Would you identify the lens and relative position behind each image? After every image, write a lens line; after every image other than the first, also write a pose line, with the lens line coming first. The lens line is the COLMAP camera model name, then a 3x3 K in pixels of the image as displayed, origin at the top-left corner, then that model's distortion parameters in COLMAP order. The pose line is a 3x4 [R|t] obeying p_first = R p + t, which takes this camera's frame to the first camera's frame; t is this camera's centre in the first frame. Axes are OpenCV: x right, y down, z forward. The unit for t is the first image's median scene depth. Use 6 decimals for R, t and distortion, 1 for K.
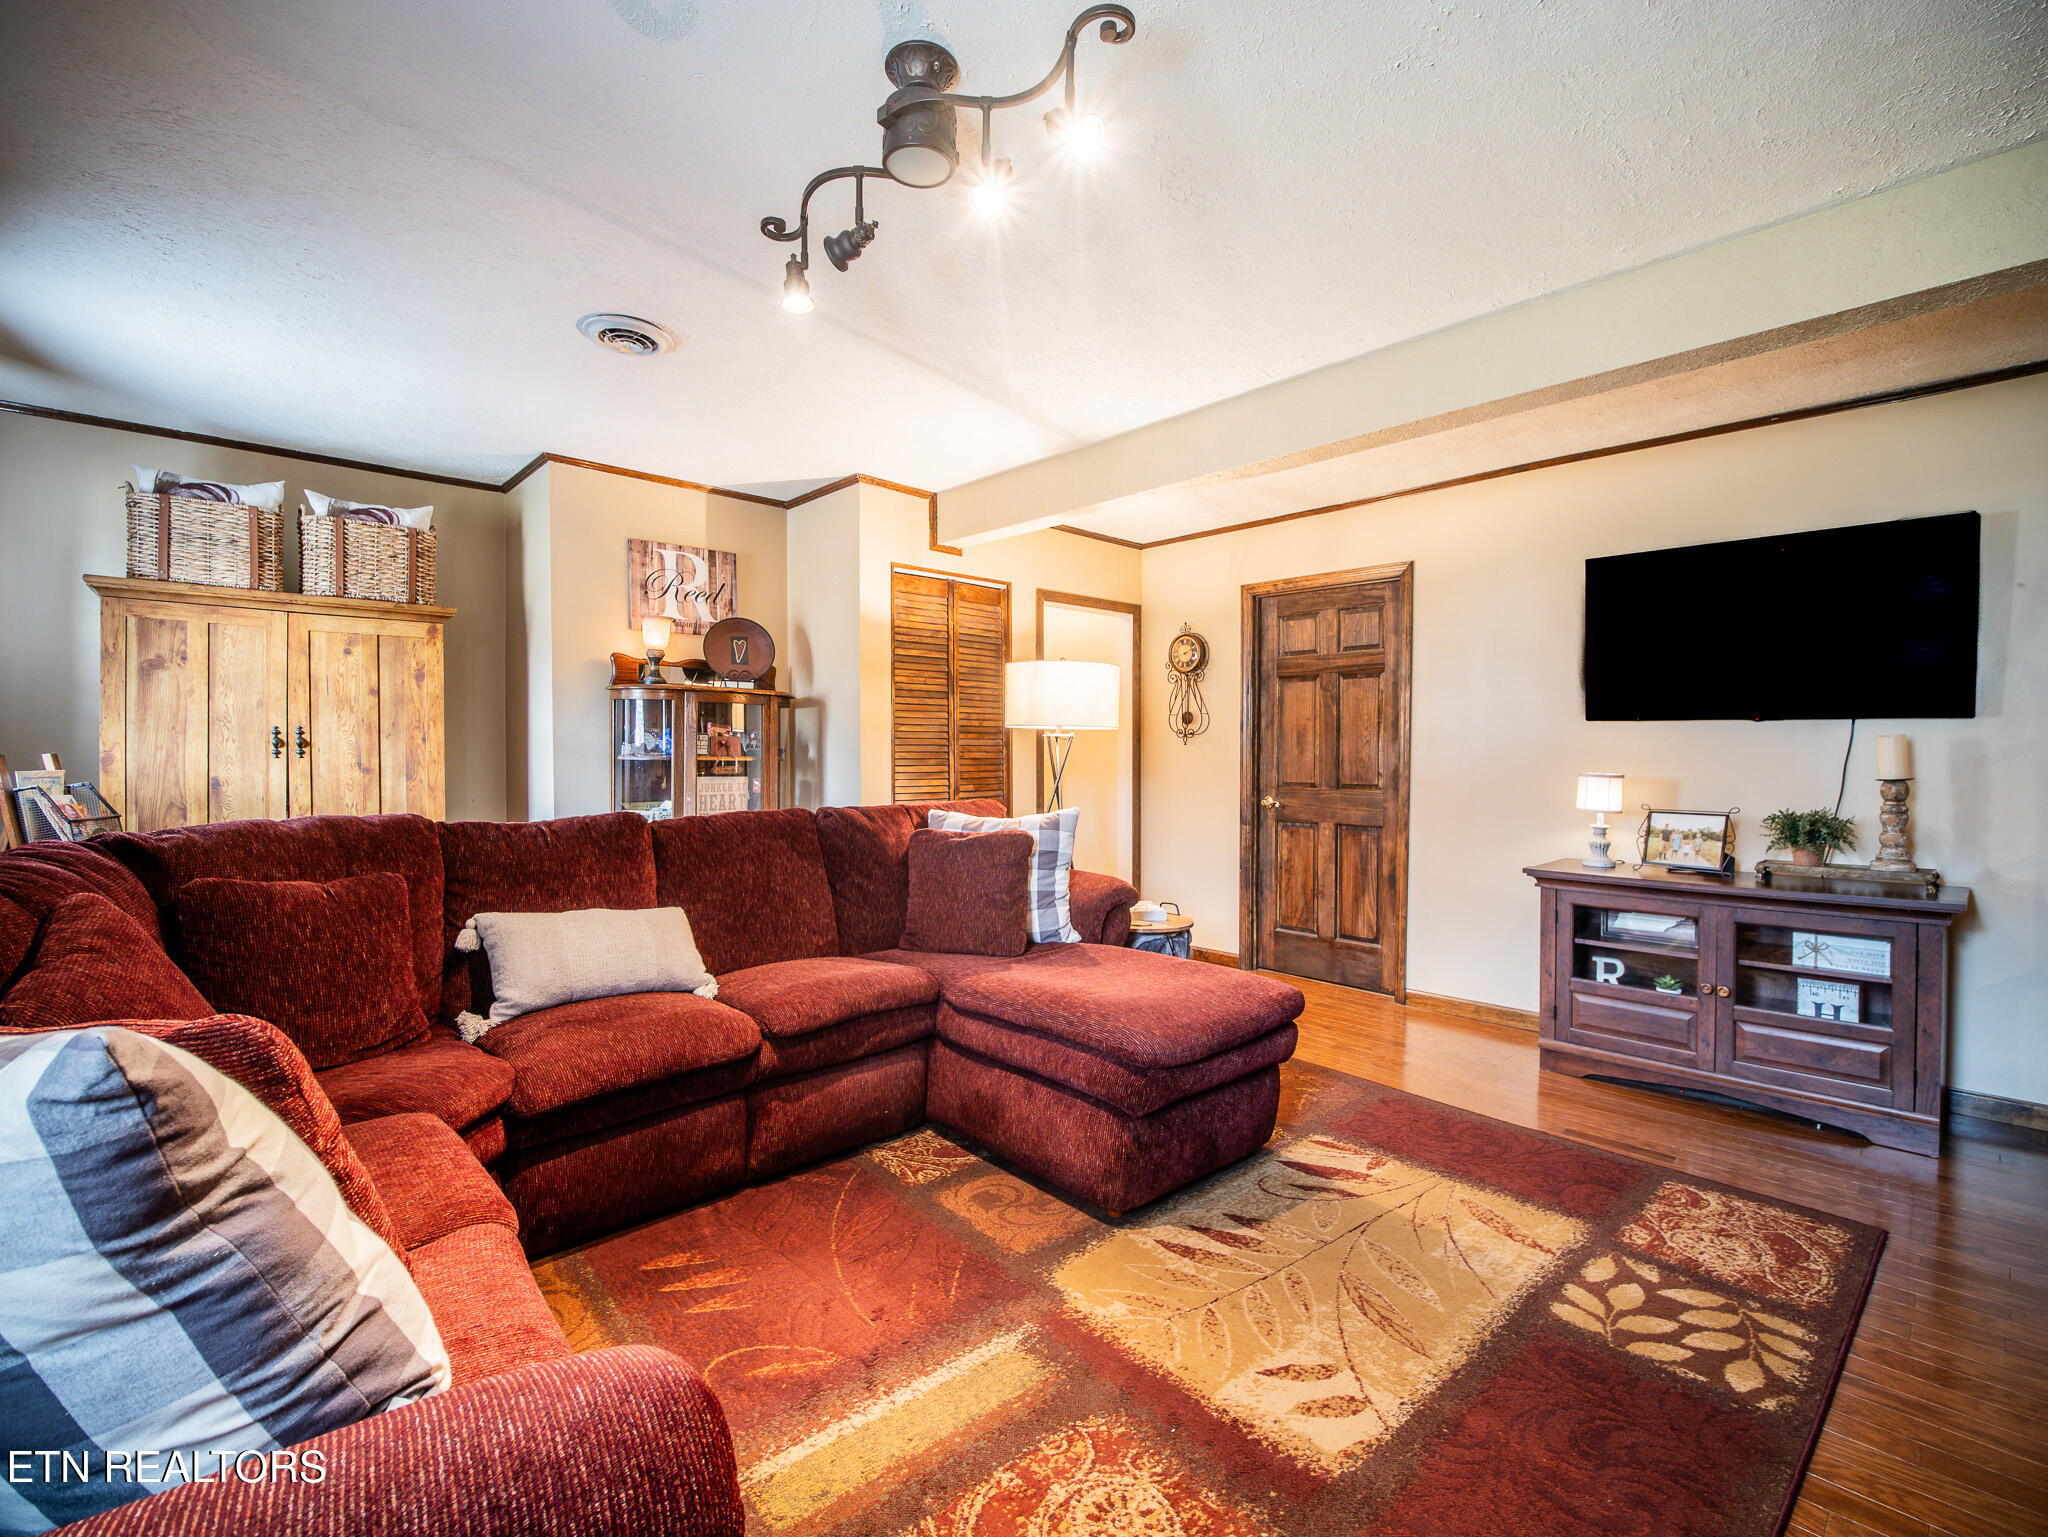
lens RADIAL K [[918.5, 0, 1024.2], [0, 918.5, 765.2], [0, 0, 1]] dist [-0.016605, -0.000956]
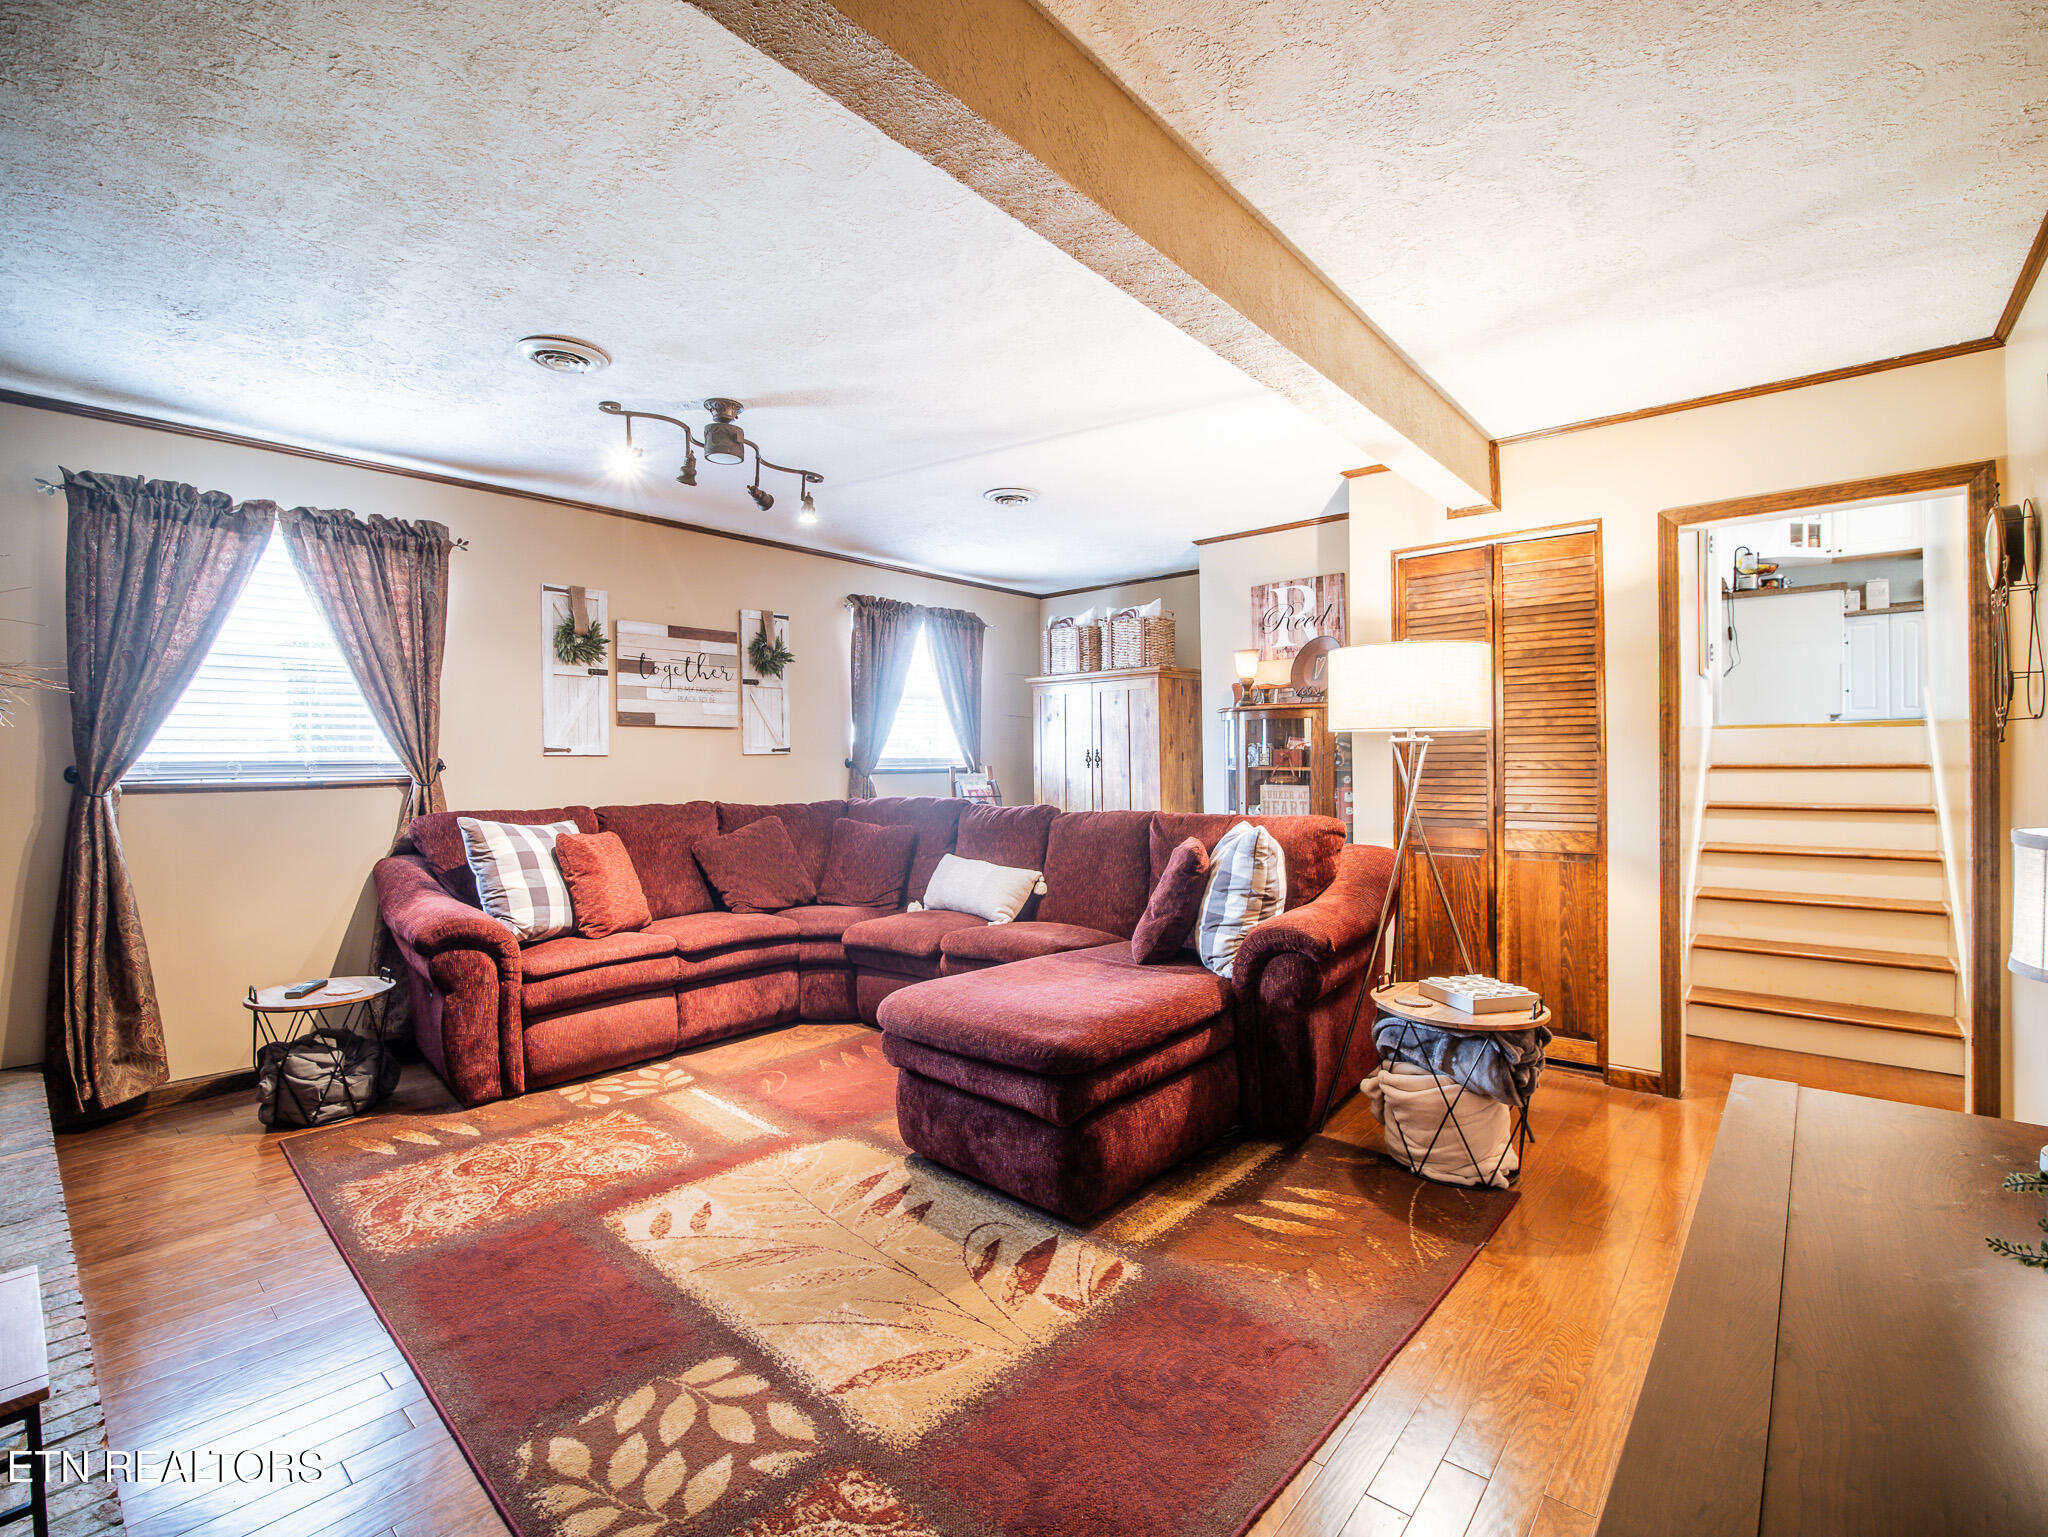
lens RADIAL K [[918.5, 0, 1024.2], [0, 918.5, 765.2], [0, 0, 1]] dist [-0.016605, -0.000956]
pose [[0.101690, -0.001939, -0.994814, 1.066018], [-0.006292, 0.999977, -0.002592, -0.009610], [0.994796, 0.006523, 0.101675, 0.826681]]
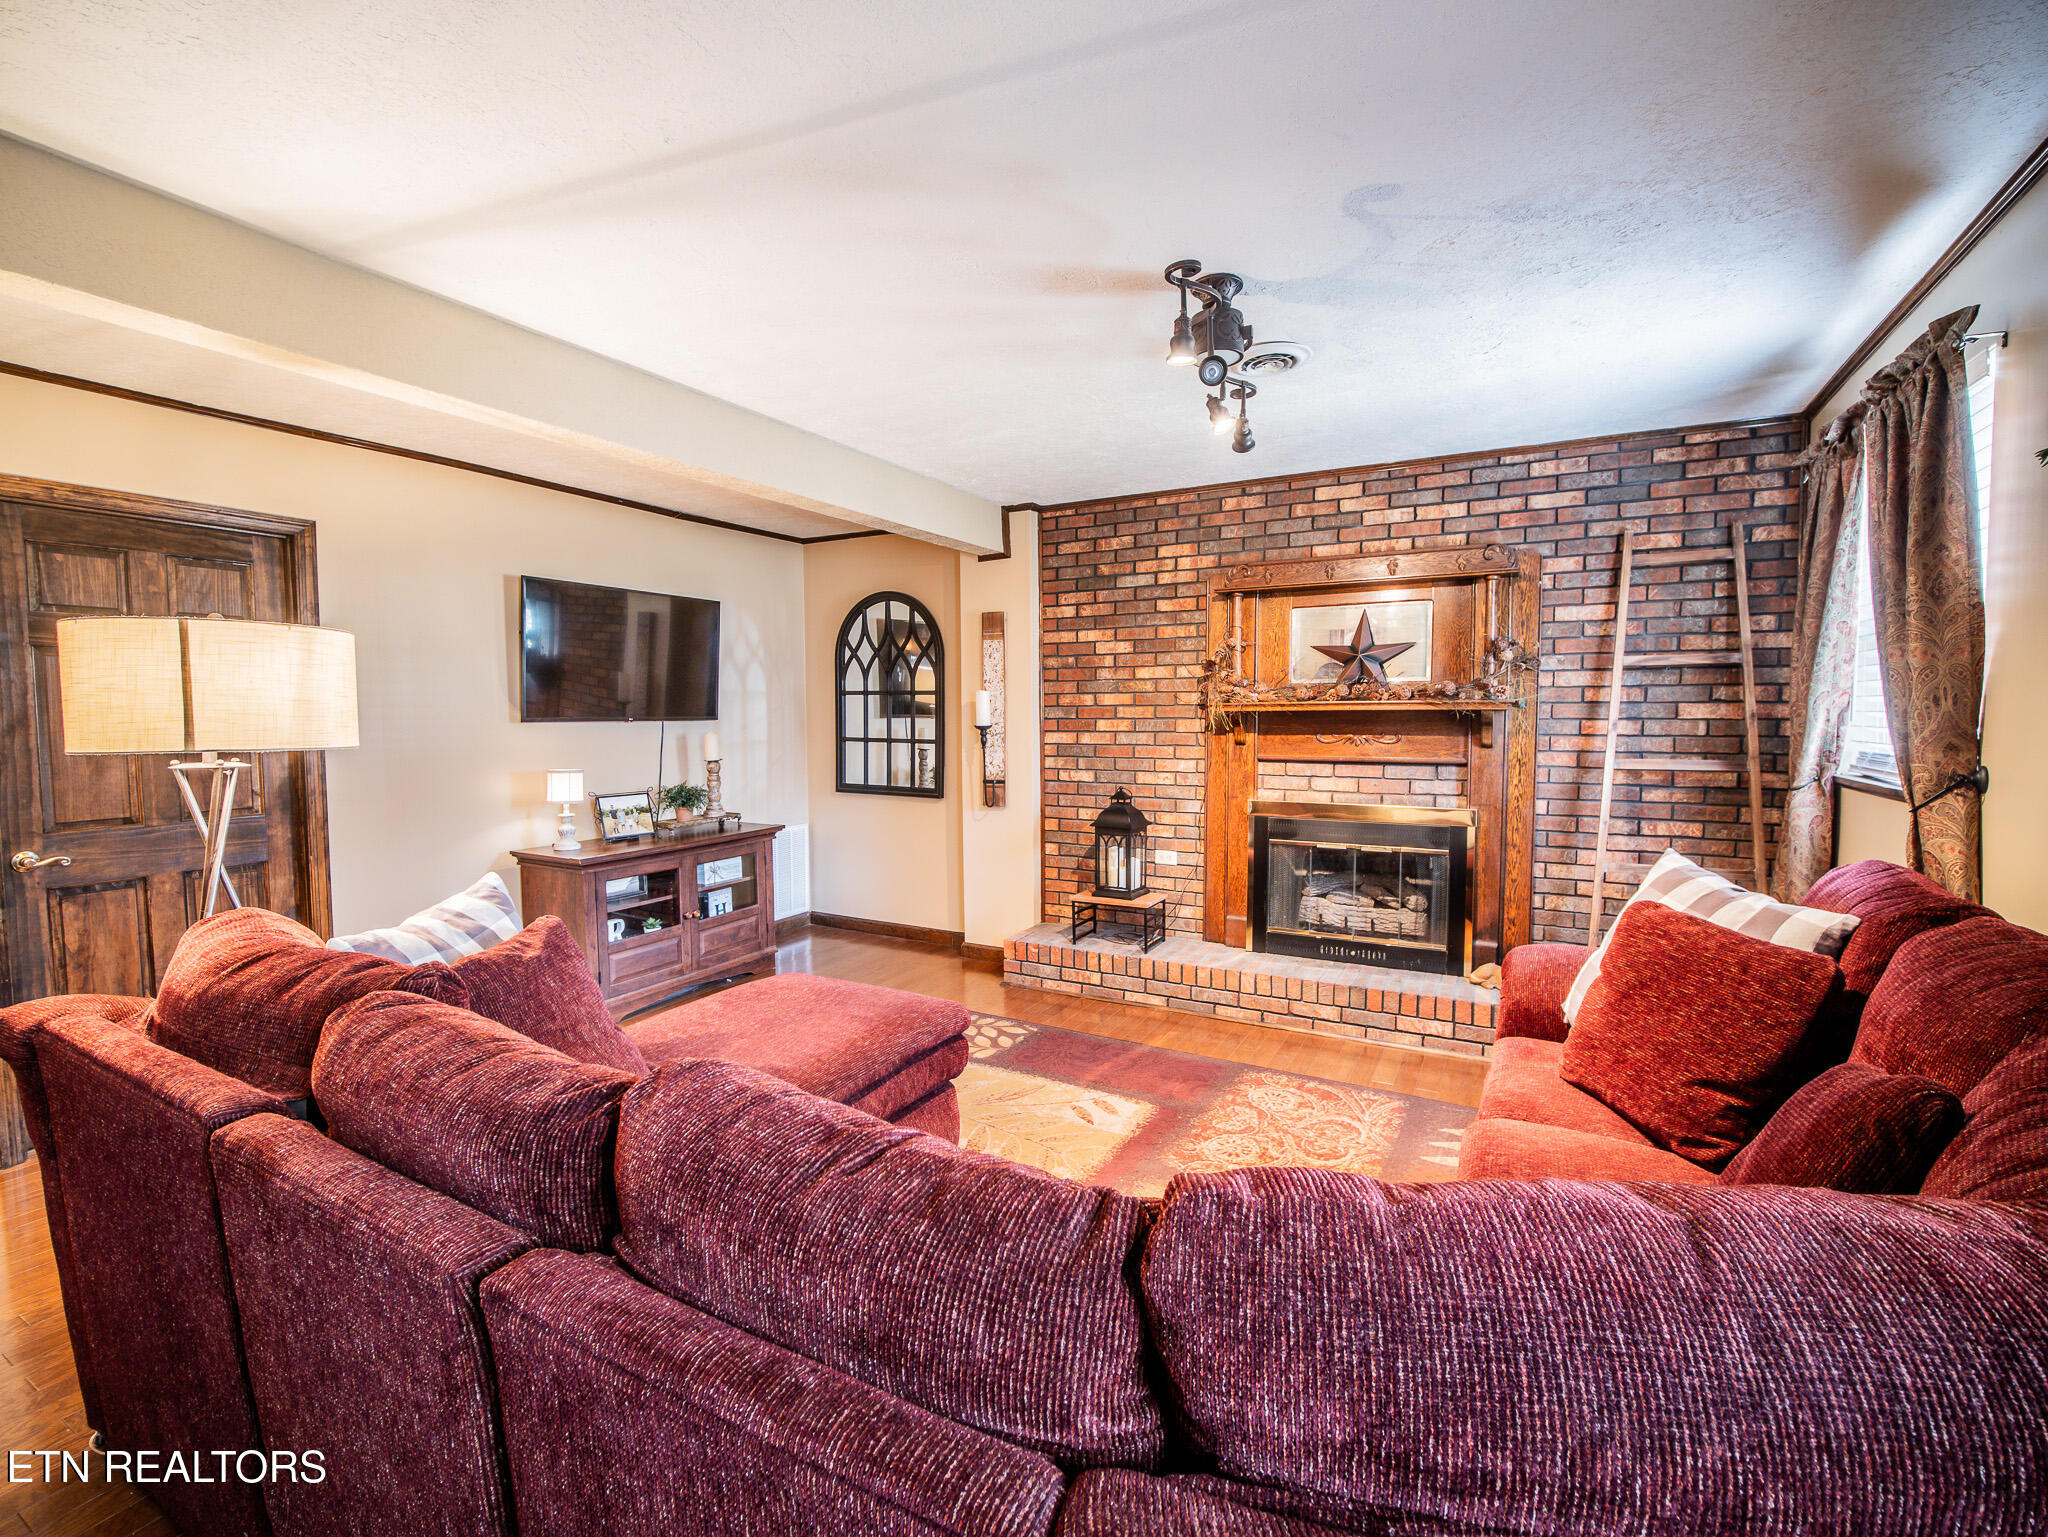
lens RADIAL K [[918.5, 0, 1024.2], [0, 918.5, 765.2], [0, 0, 1]] dist [-0.016605, -0.000956]
pose [[-0.308013, -0.059350, 0.949529, -0.806837], [0.018973, 0.997471, 0.068501, -0.080623], [-0.951193, 0.039114, -0.306108, 1.002710]]
